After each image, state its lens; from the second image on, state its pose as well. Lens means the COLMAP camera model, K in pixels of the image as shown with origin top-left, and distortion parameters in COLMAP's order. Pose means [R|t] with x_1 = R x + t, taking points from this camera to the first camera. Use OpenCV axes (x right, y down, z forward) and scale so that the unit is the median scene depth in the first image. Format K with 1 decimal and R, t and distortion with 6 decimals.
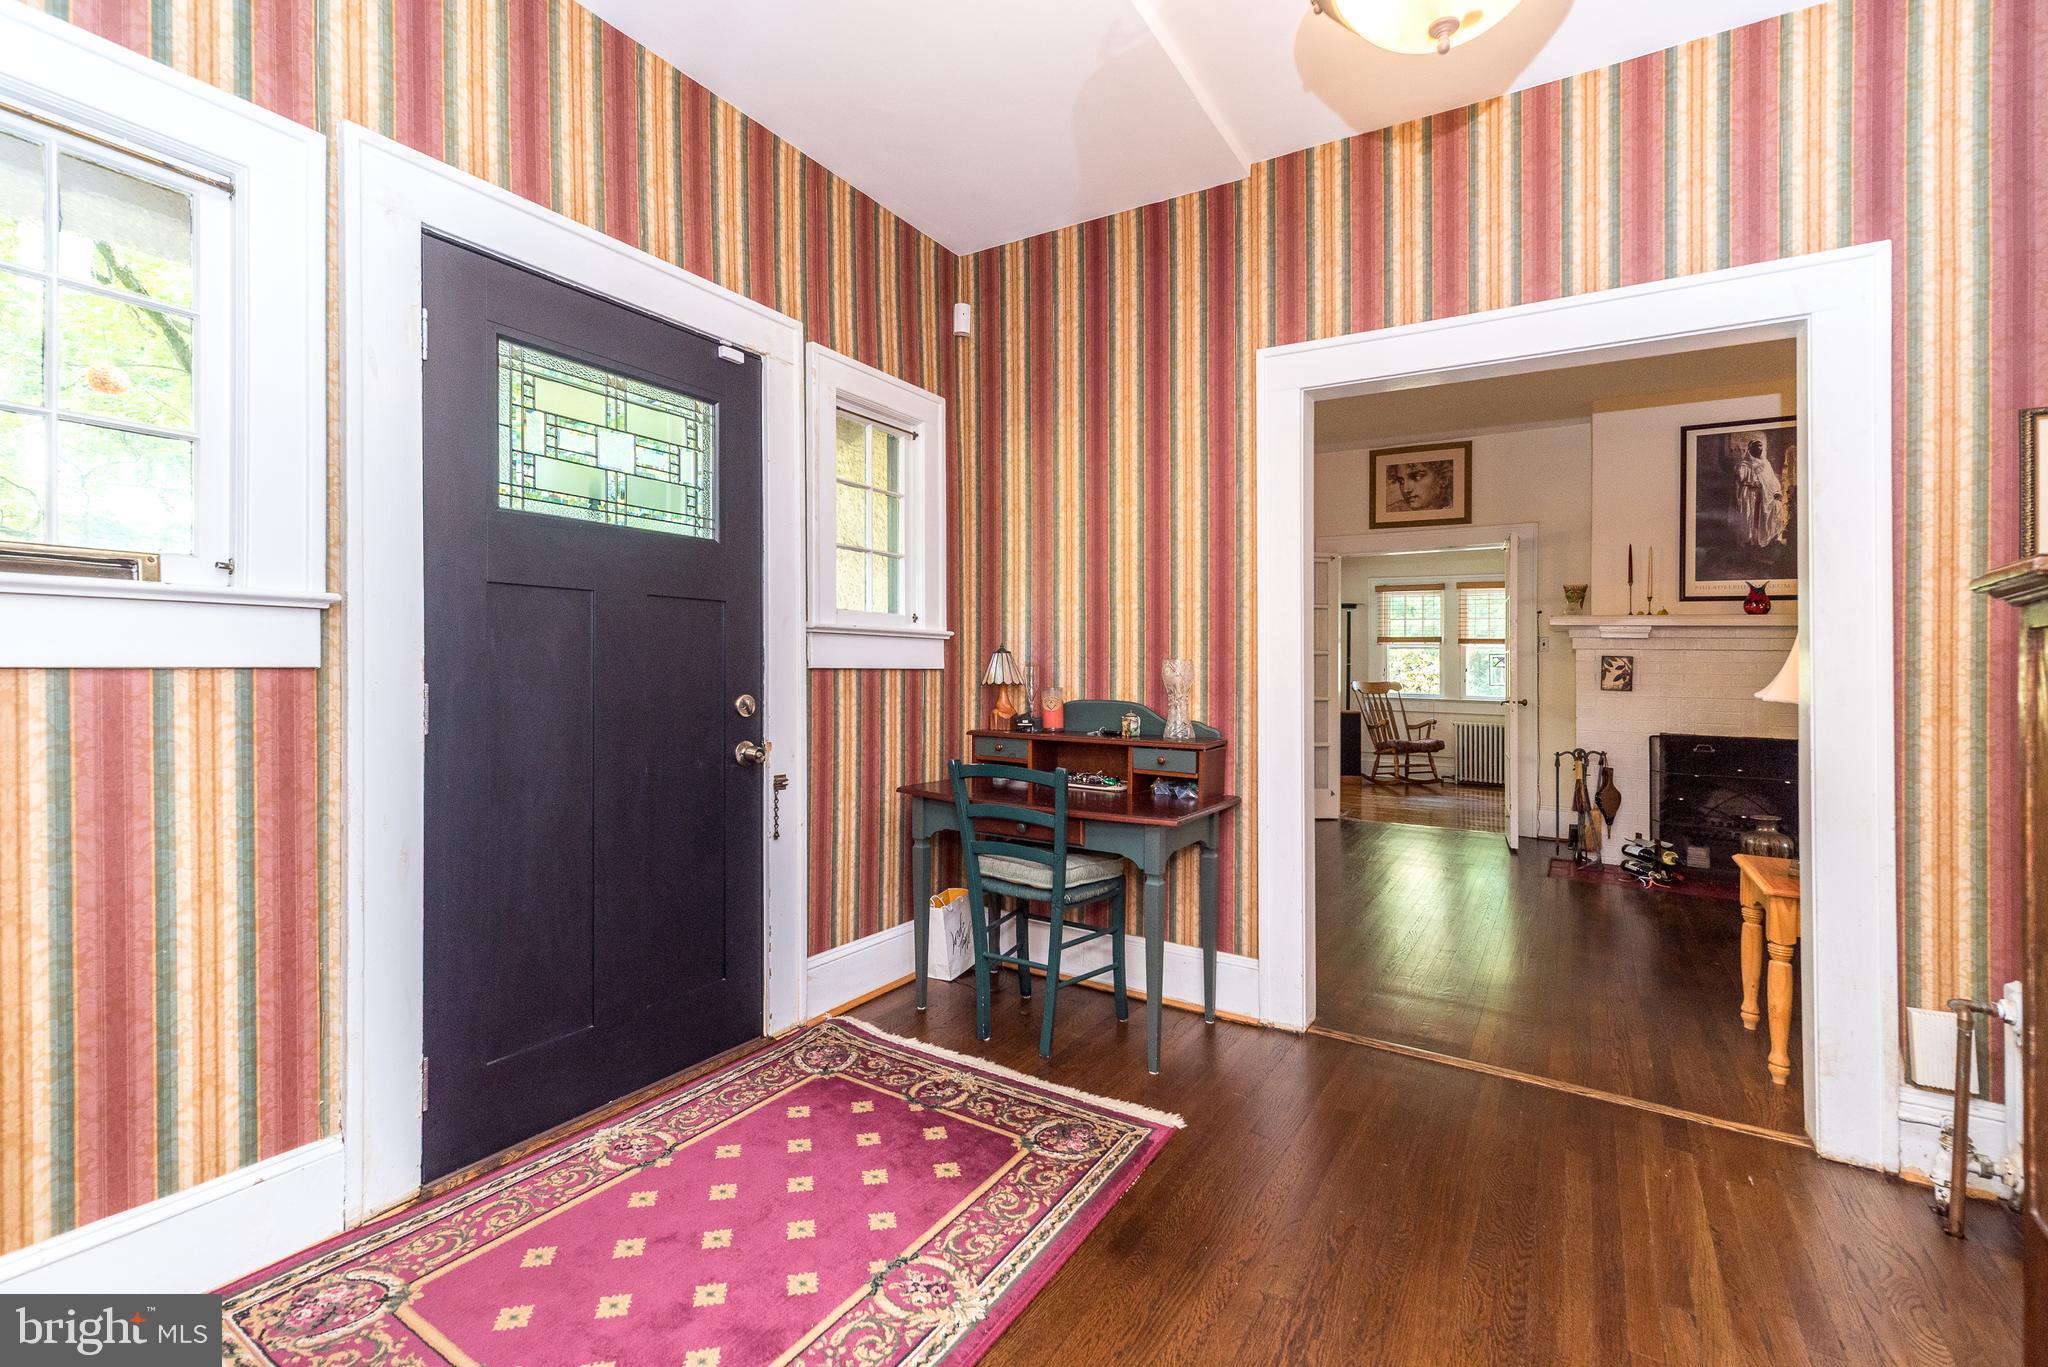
lens RADIAL K [[890.3, 0, 1024.0], [0, 890.3, 683.5], [0, 0, 1]] dist [0.003008, 0.000404]
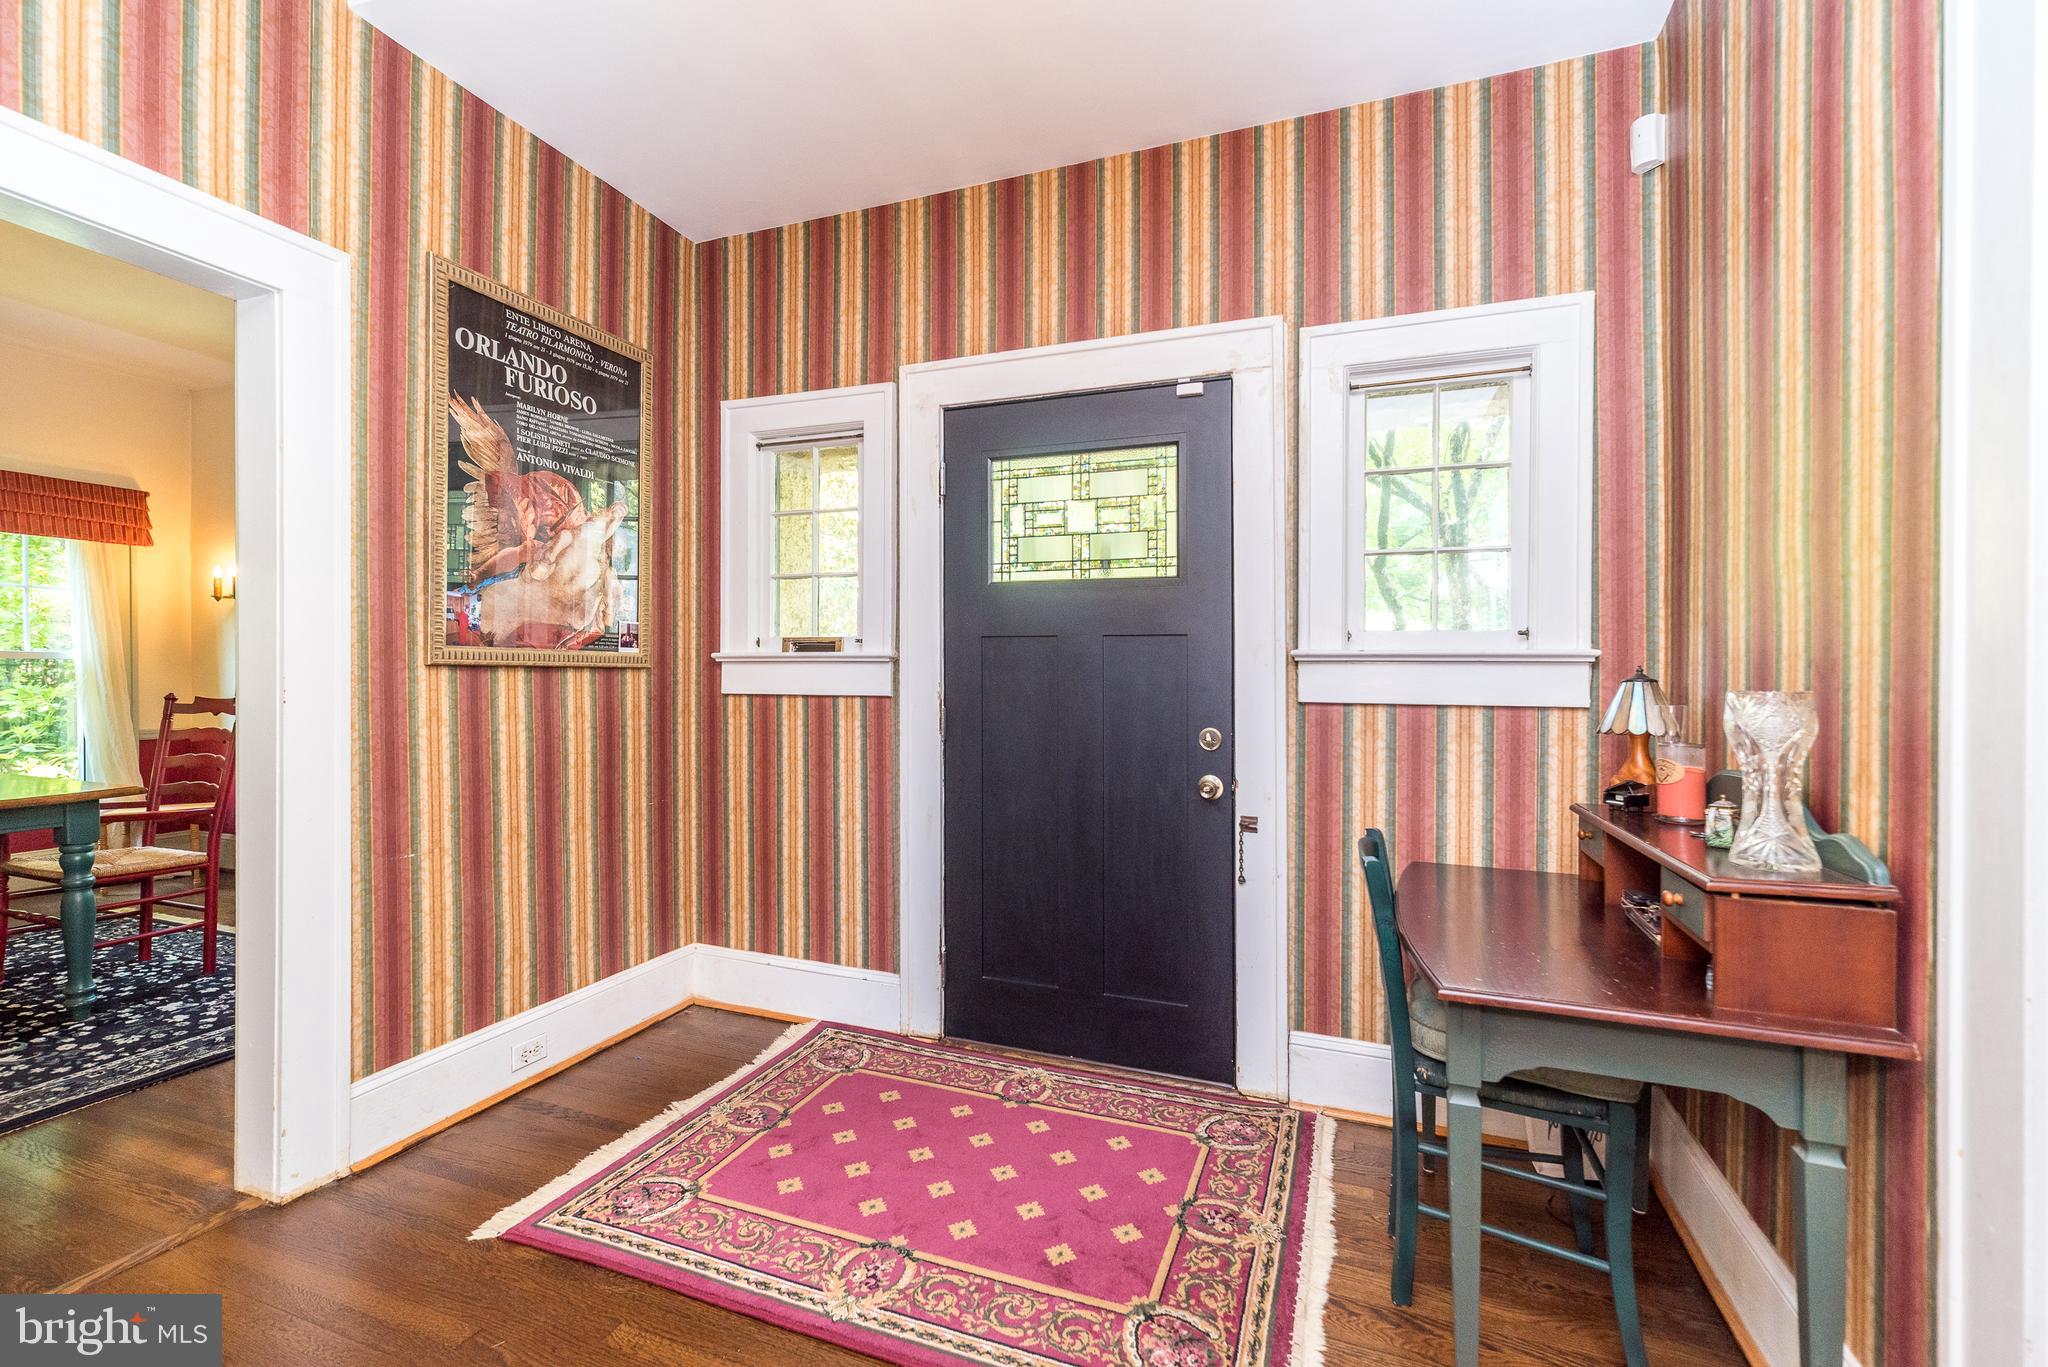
lens RADIAL K [[882.5, 0, 1025.6], [0, 882.5, 723.5], [0, 0, 1]] dist [-0.000462, -0.000073]
pose [[0.193160, 0.032567, -0.980627, 0.727462], [-0.030290, 0.999171, 0.027217, -0.015292], [0.980700, 0.024446, 0.193986, 0.737464]]
